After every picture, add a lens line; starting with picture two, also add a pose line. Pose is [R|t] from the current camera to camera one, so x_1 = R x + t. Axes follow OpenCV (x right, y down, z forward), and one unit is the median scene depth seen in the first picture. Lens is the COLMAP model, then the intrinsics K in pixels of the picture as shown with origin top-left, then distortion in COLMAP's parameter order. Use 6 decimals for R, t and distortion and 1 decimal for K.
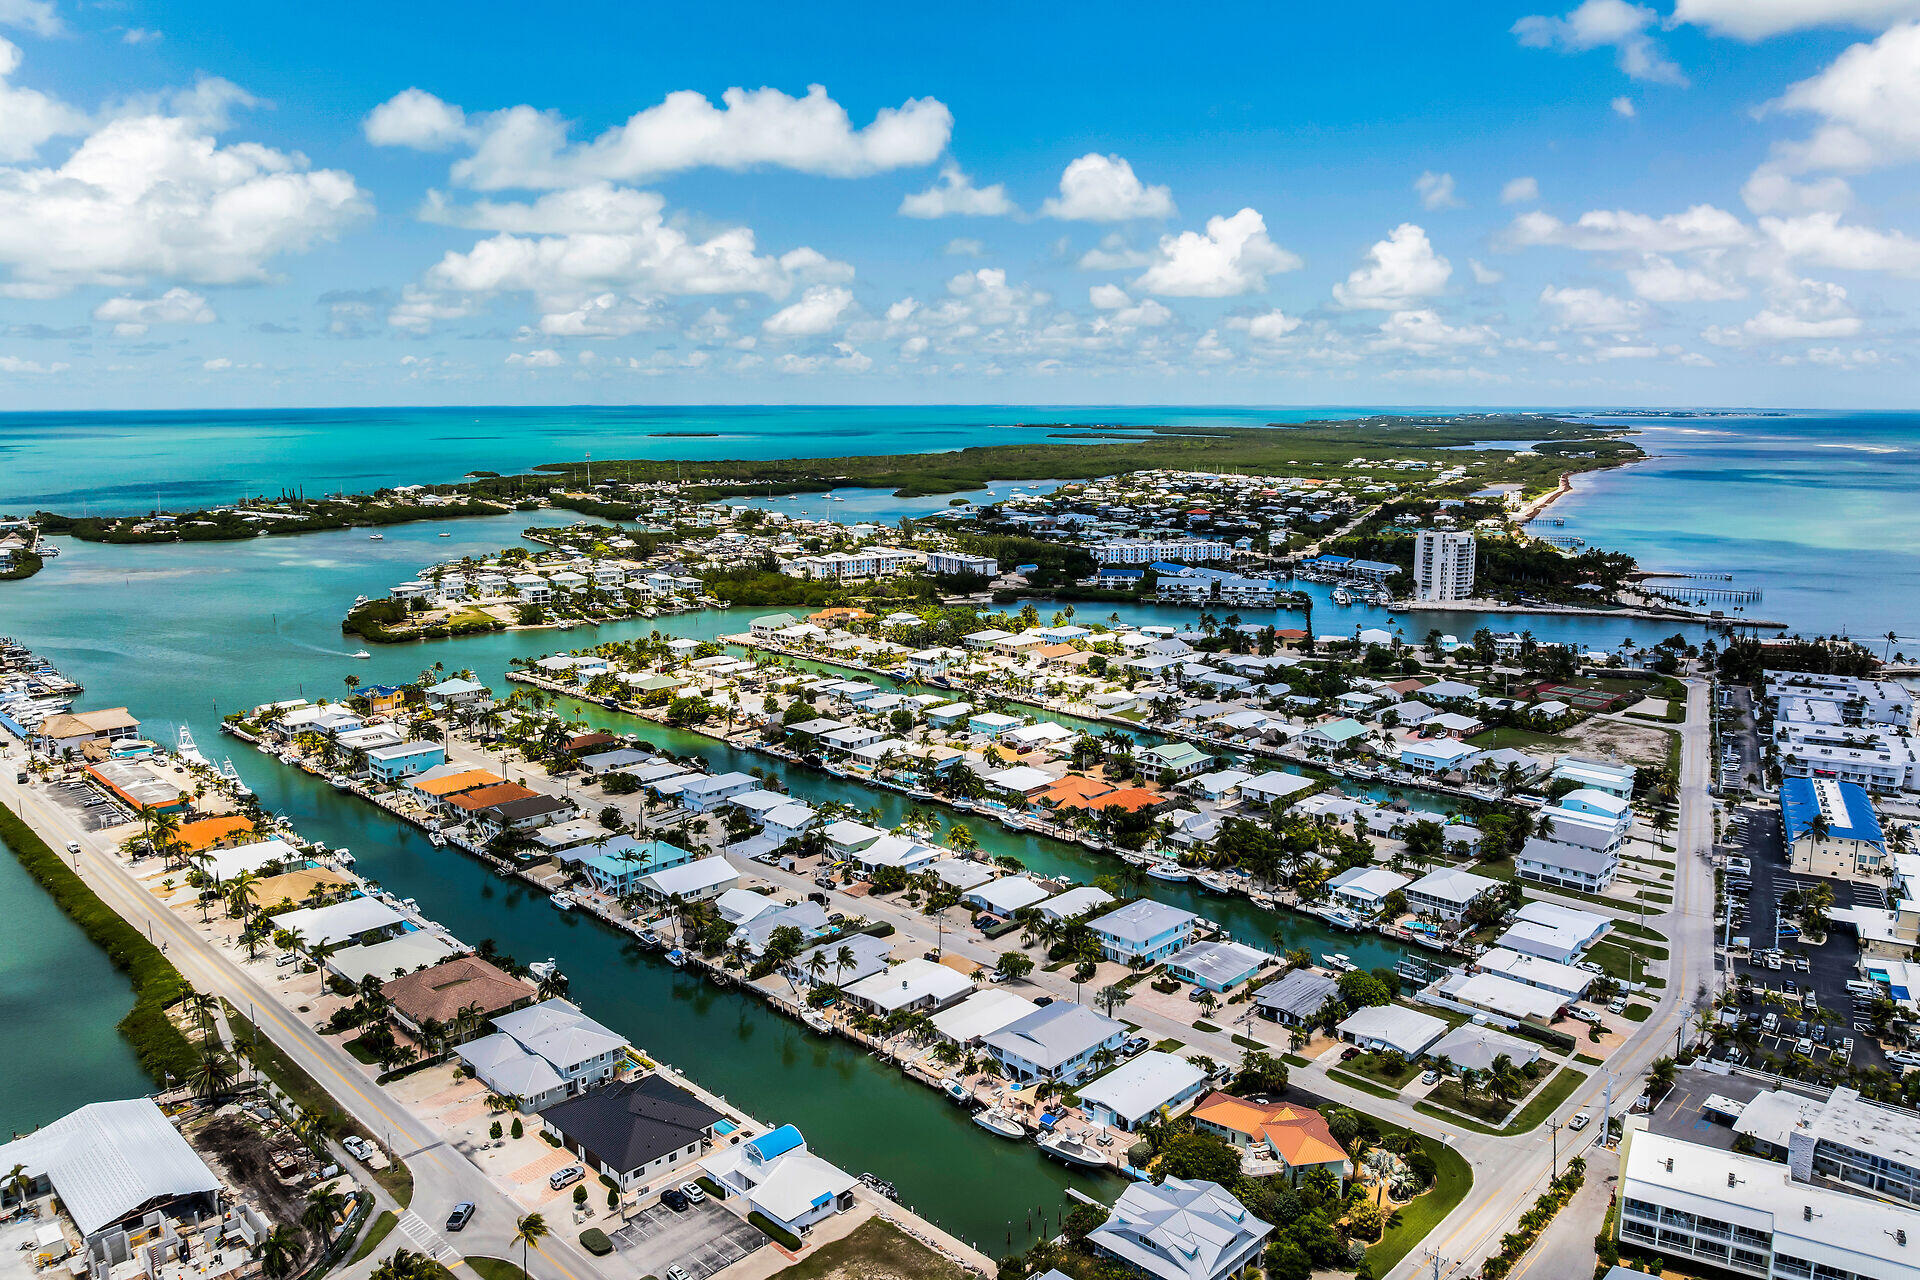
lens RADIAL K [[1364.5, 0, 963.7], [0, 1364.5, 626.7], [0, 0, 1]] dist [-0.034236, -0.004553]
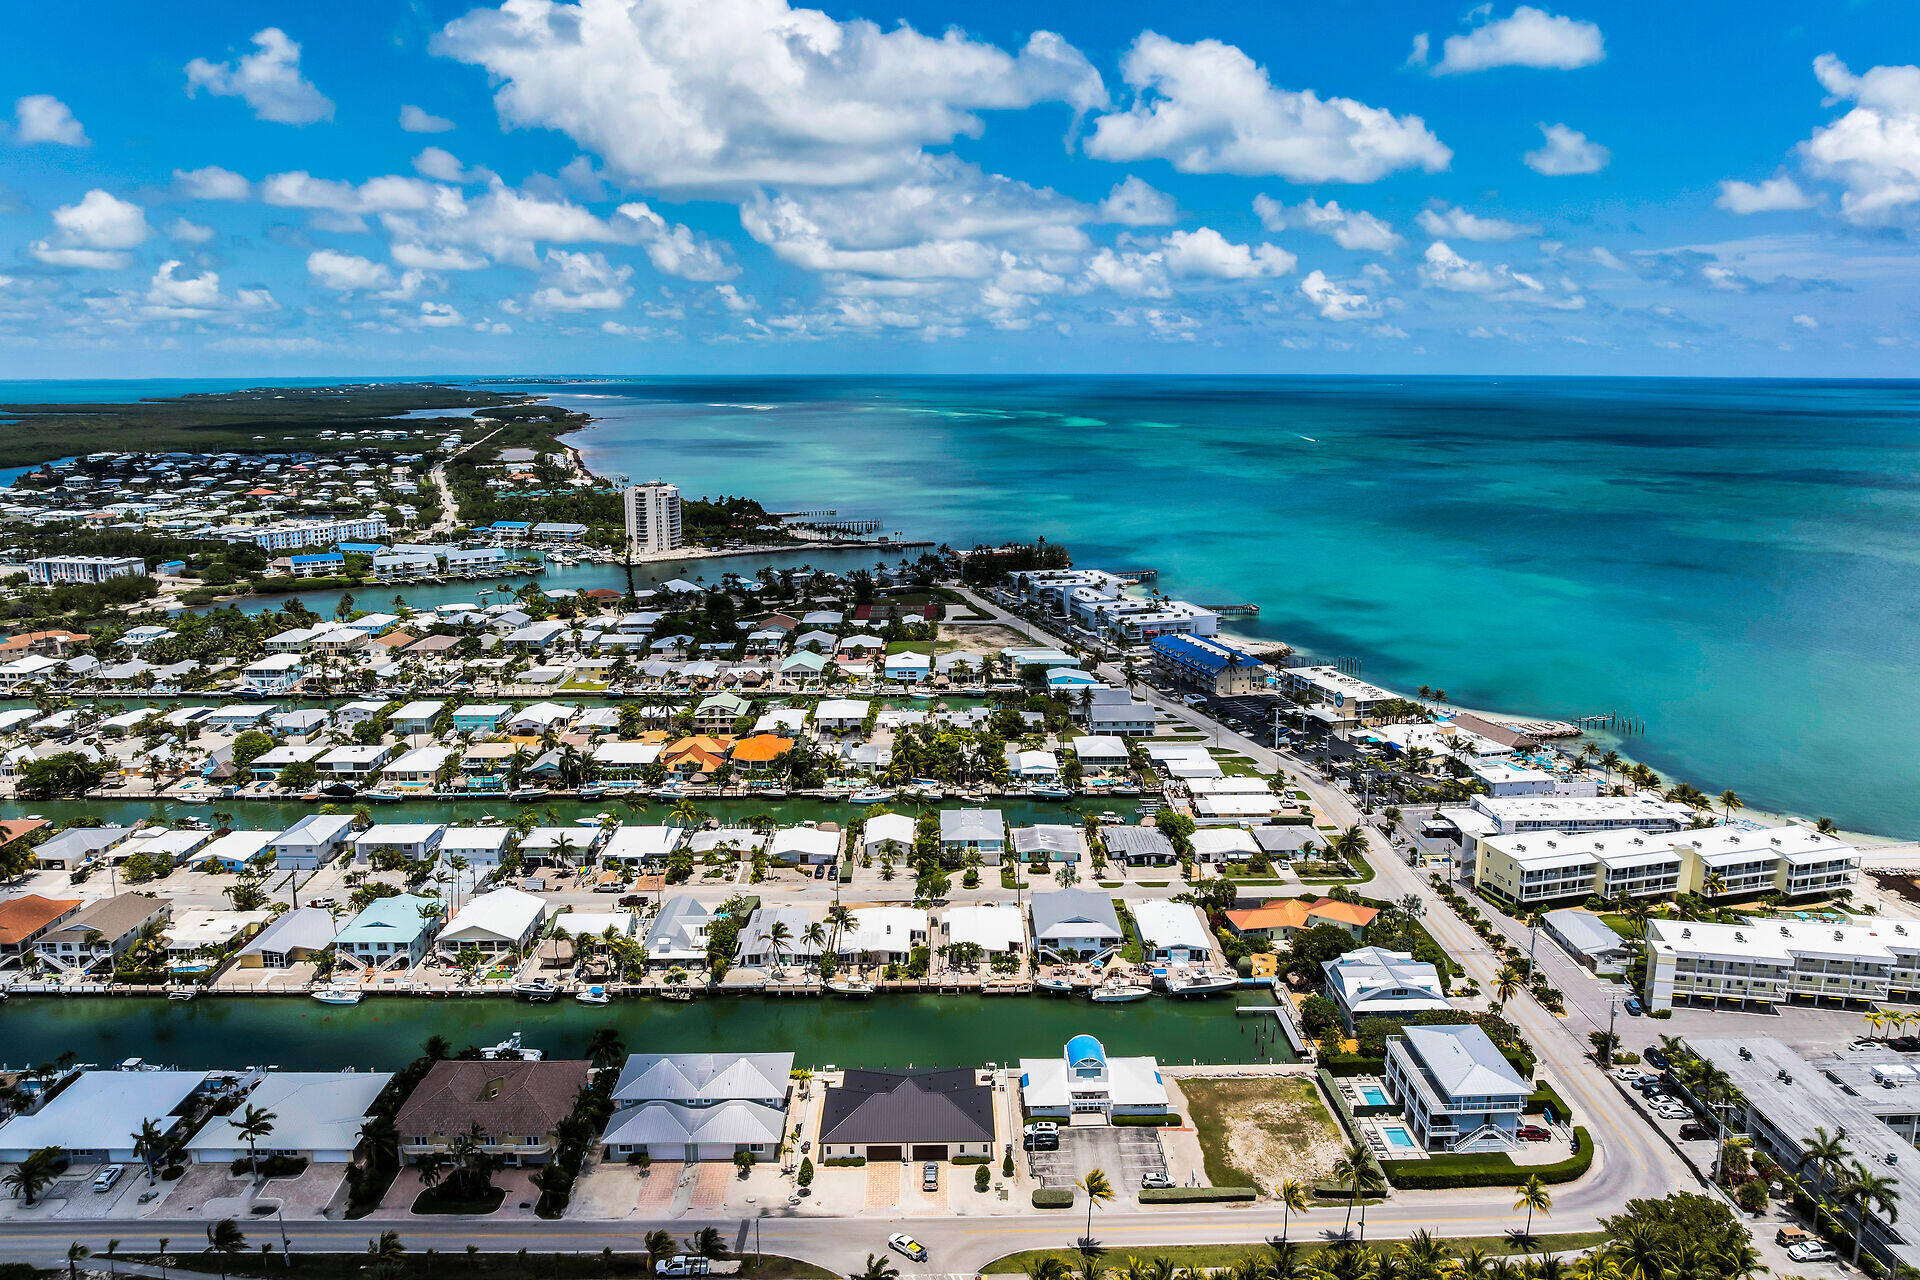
lens RADIAL K [[1364.5, 0, 963.7], [0, 1364.5, 626.7], [0, 0, 1]] dist [-0.034236, -0.004553]
pose [[0.698956, -0.132090, 0.702860, -0.538219], [0.116579, 0.990694, 0.070252, -0.019433], [-0.705599, 0.032835, 0.707850, 0.183906]]
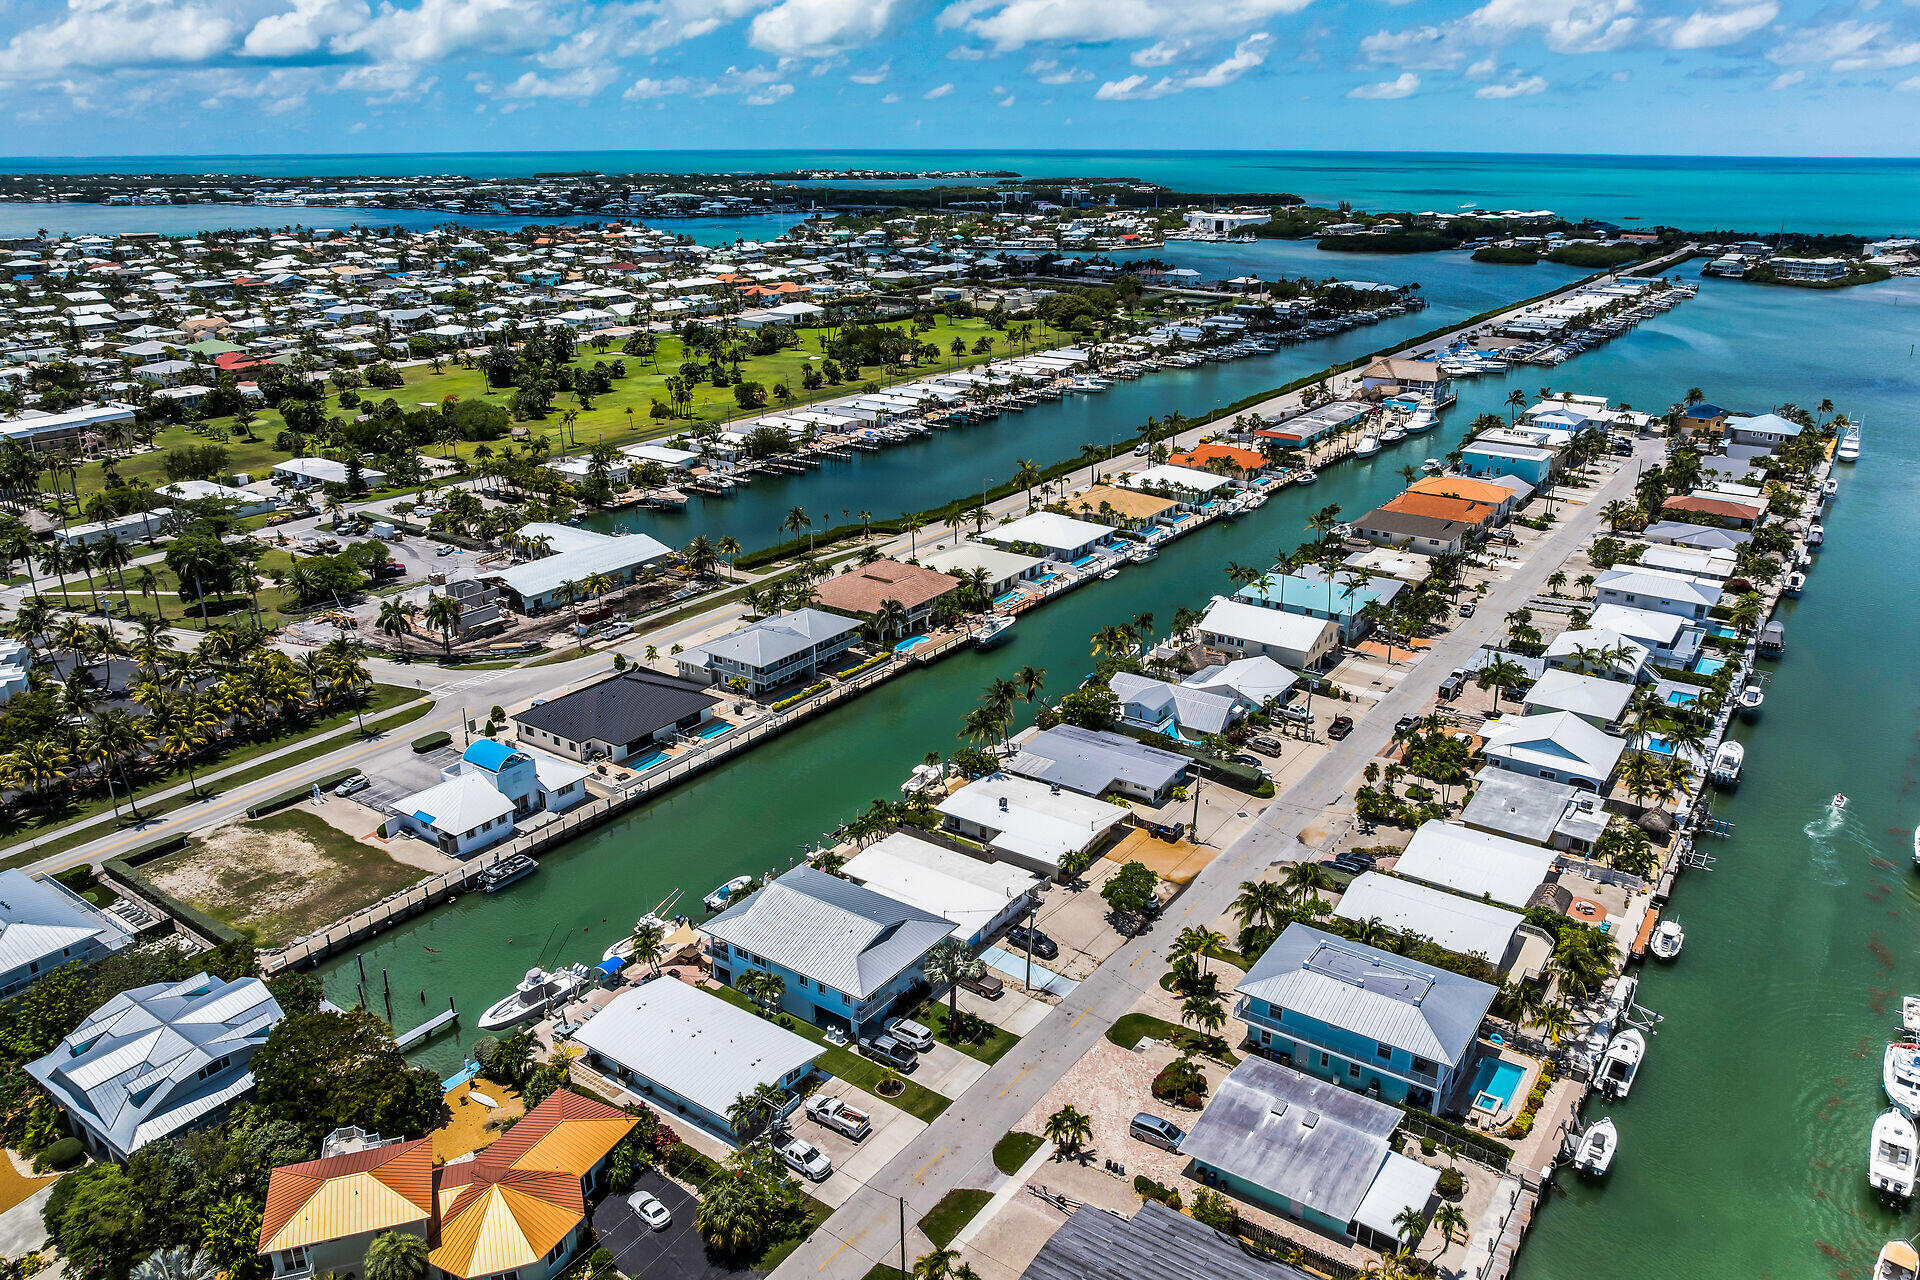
lens RADIAL K [[1364.5, 0, 963.7], [0, 1364.5, 626.7], [0, 0, 1]] dist [-0.034236, -0.004553]
pose [[0.162843, 0.333214, -0.928682, 0.429673], [-0.161661, 0.937536, 0.308044, -0.011552], [0.973318, 0.099969, 0.206539, 0.675669]]
